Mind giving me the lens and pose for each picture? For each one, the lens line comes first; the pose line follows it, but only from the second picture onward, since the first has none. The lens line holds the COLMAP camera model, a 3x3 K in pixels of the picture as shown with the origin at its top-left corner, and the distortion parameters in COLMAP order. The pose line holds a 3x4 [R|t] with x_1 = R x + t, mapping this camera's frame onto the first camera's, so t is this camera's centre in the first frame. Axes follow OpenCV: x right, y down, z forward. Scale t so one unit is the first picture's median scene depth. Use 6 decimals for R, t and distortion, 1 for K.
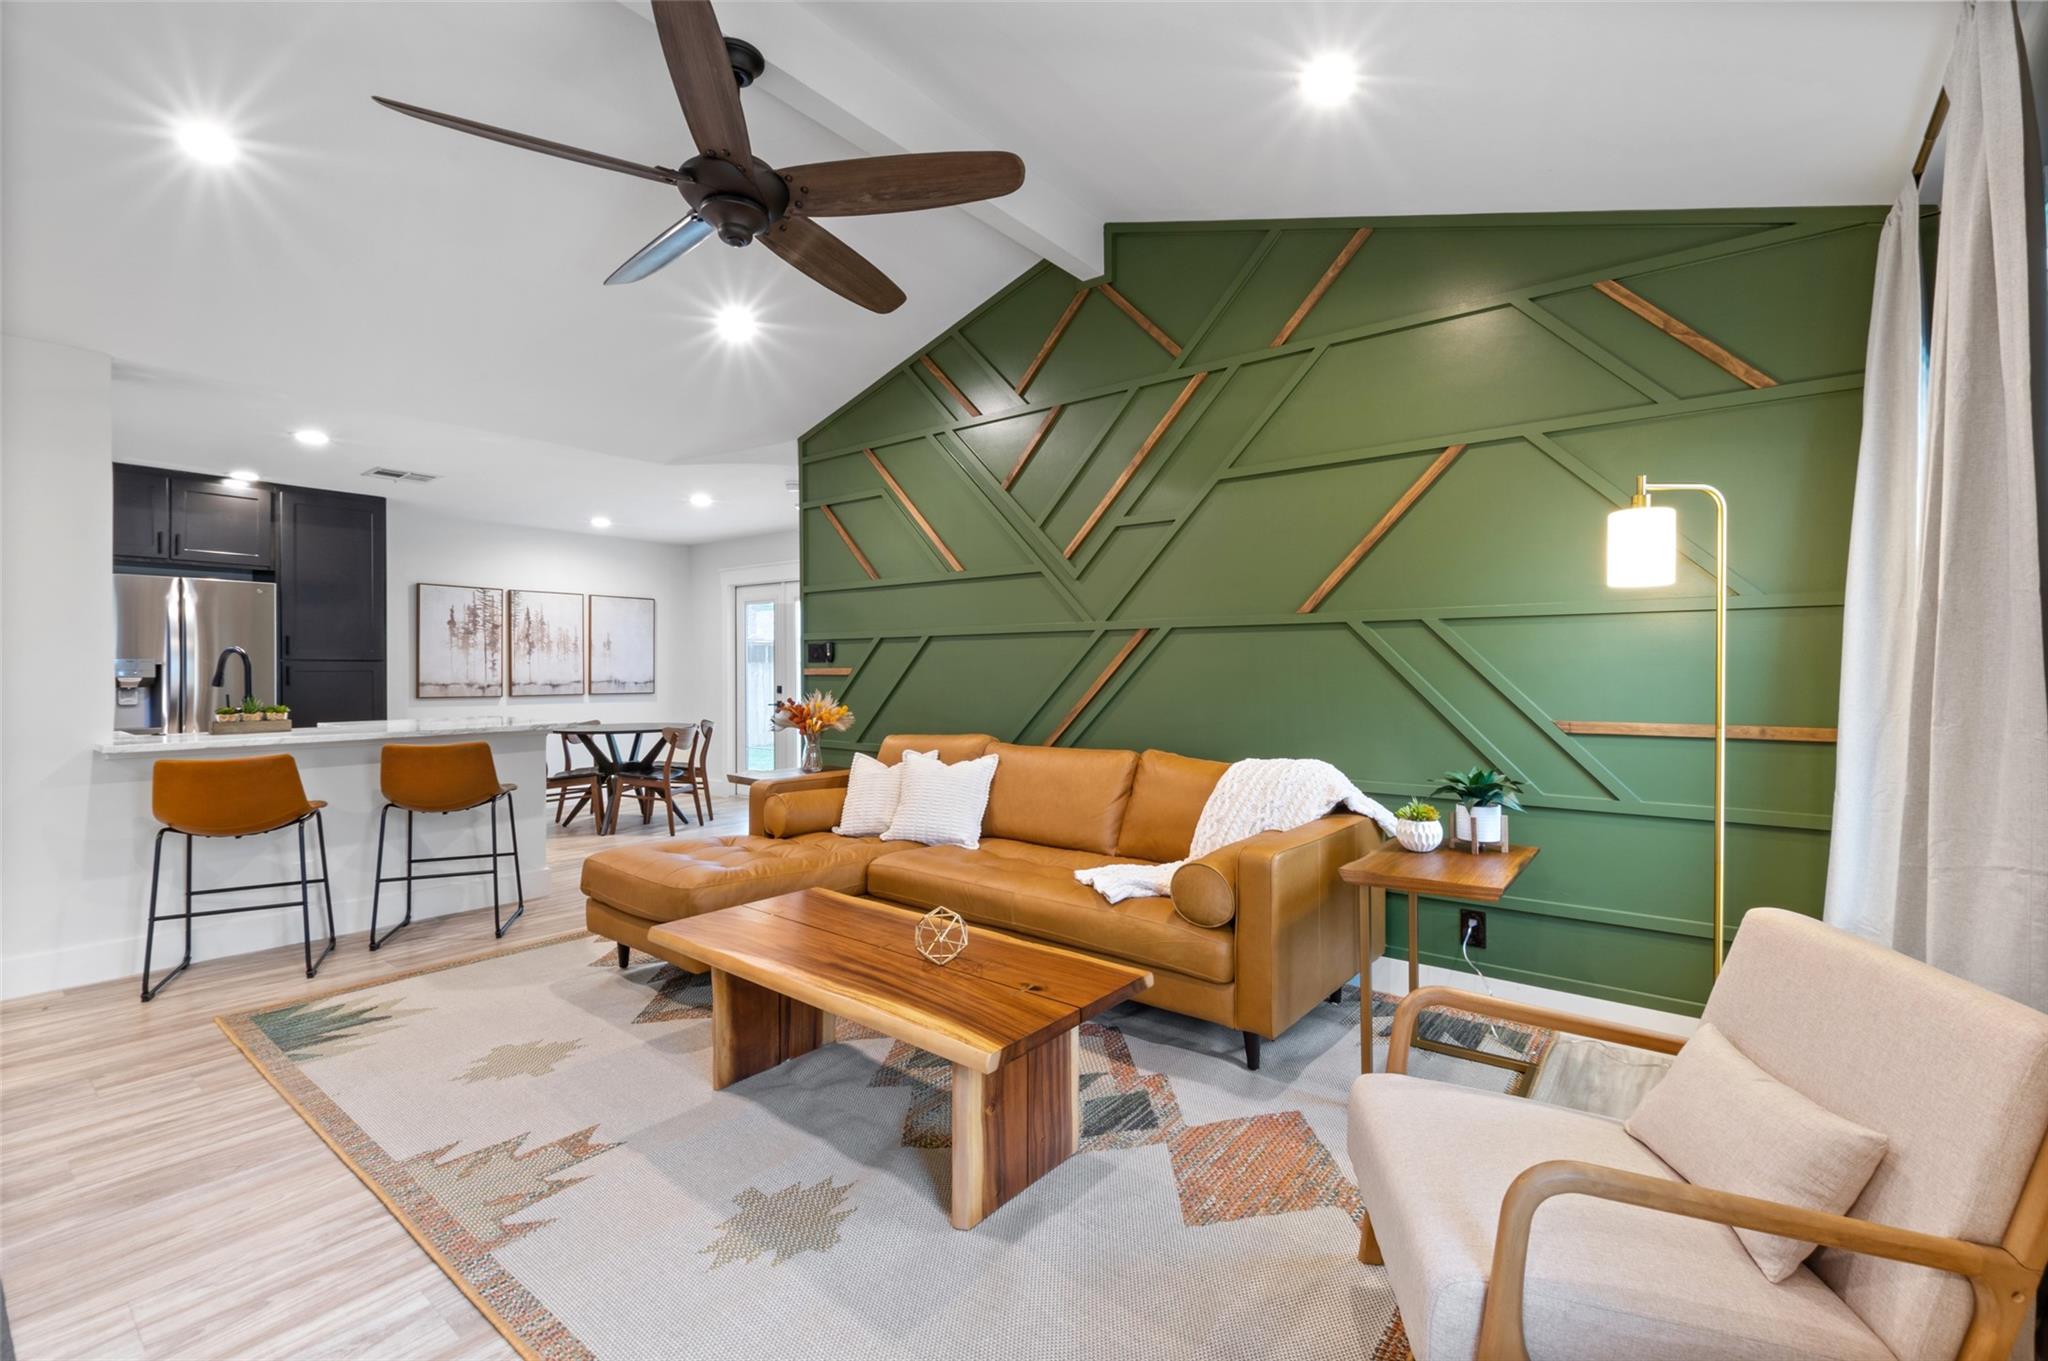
lens RADIAL K [[876.2, 0, 1031.8], [0, 876.2, 658.6], [0, 0, 1]] dist [0.000731, 0.000110]
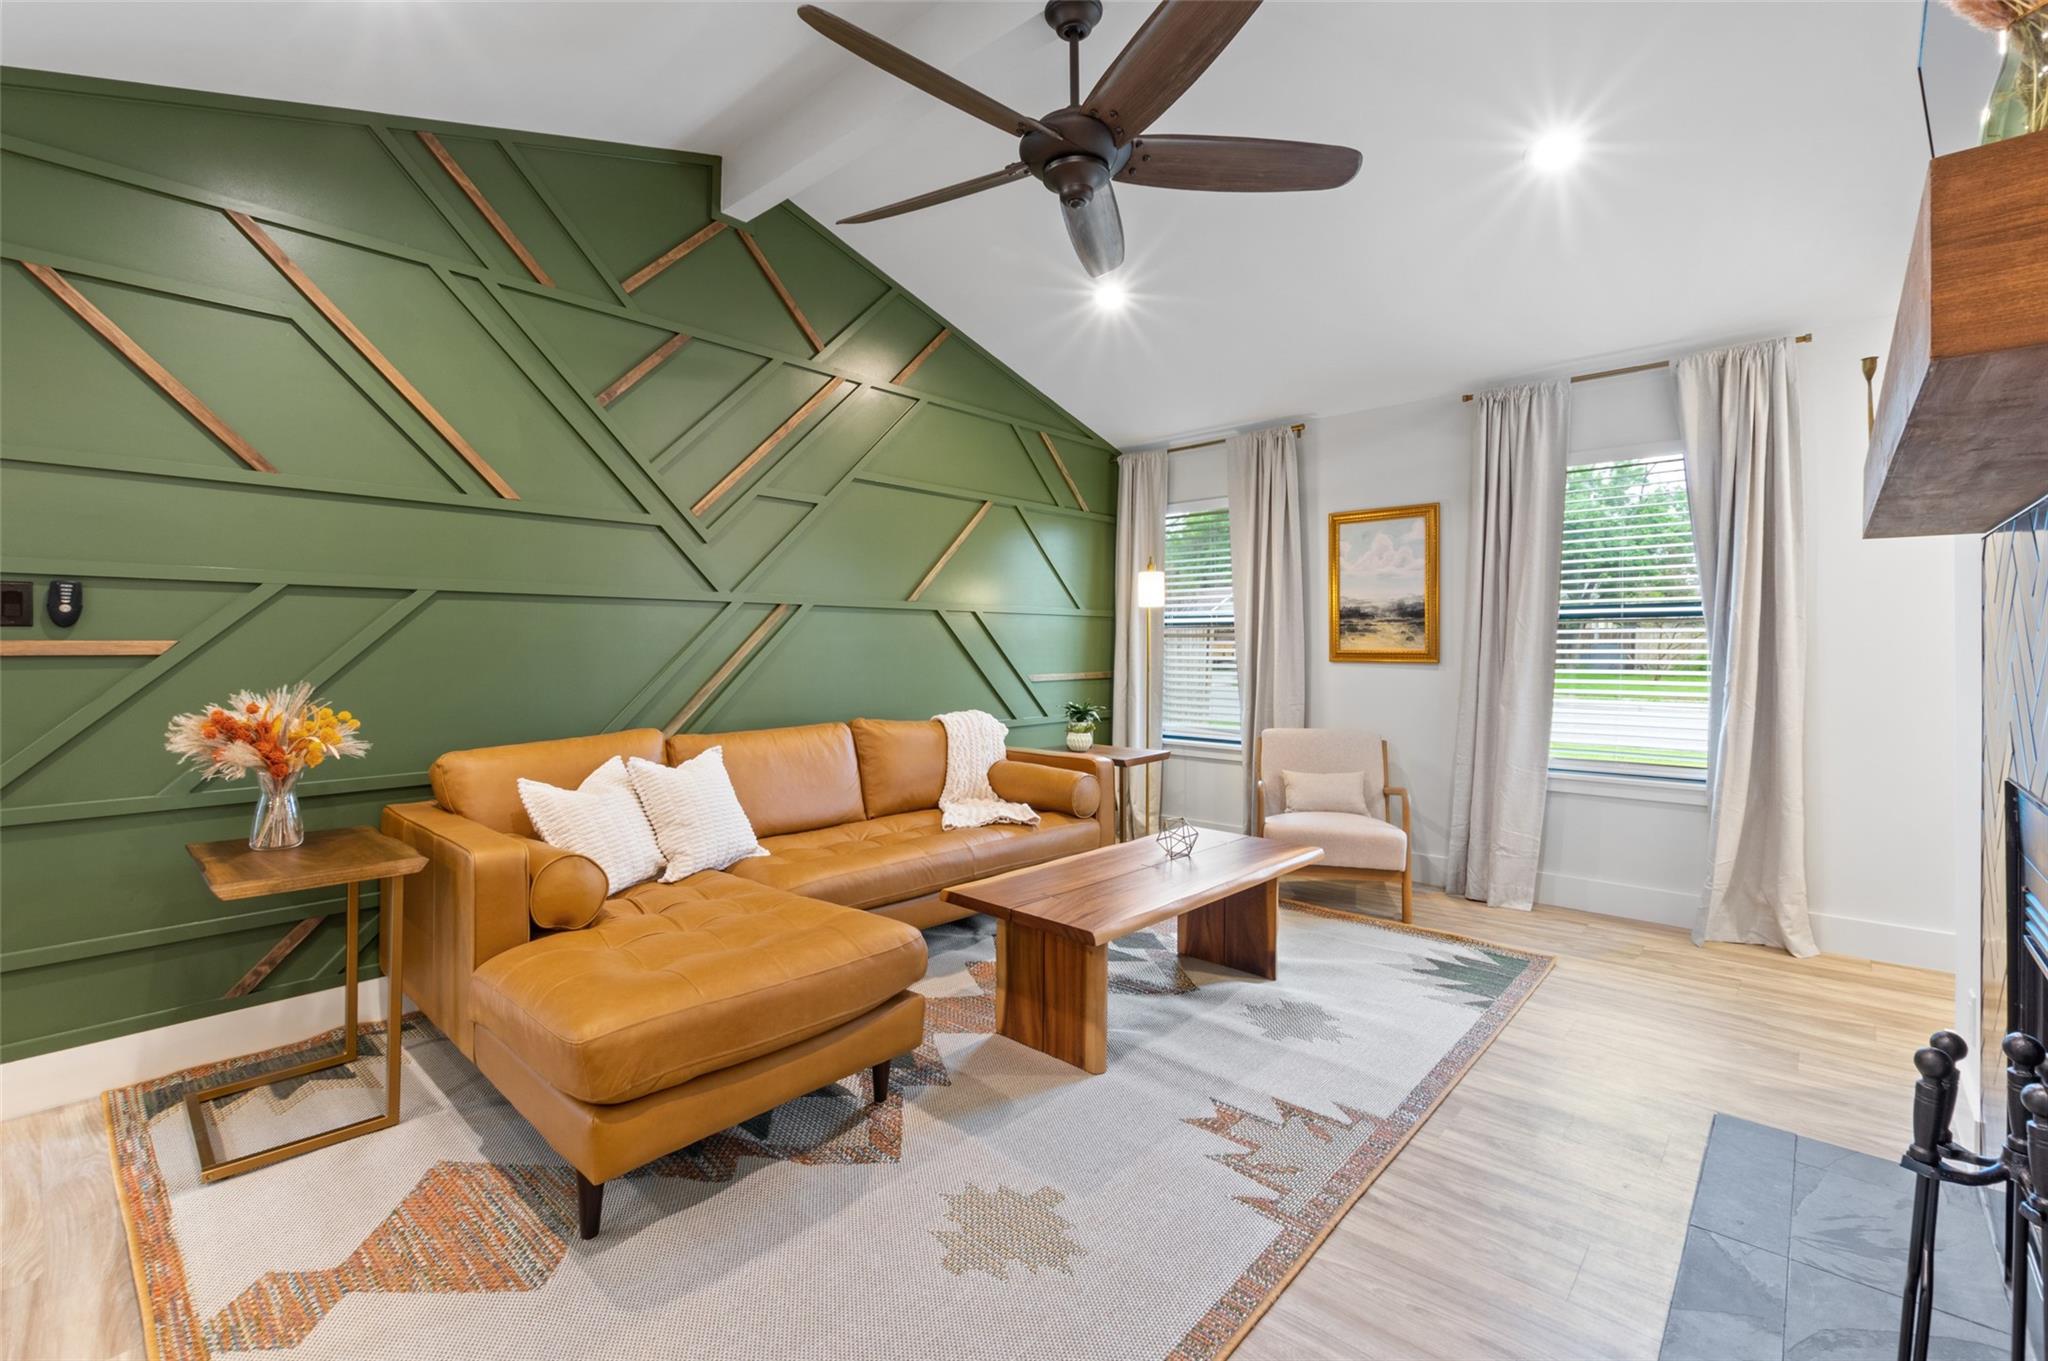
lens RADIAL K [[896.3, 0, 1033.4], [0, 896.3, 641.3], [0, 0, 1]] dist [-0.001338, -0.000242]
pose [[0.065933, 0.008240, 0.997790, -1.110093], [-0.011830, 0.999902, -0.007476, 0.015794], [-0.997754, -0.011311, 0.066024, 0.825714]]
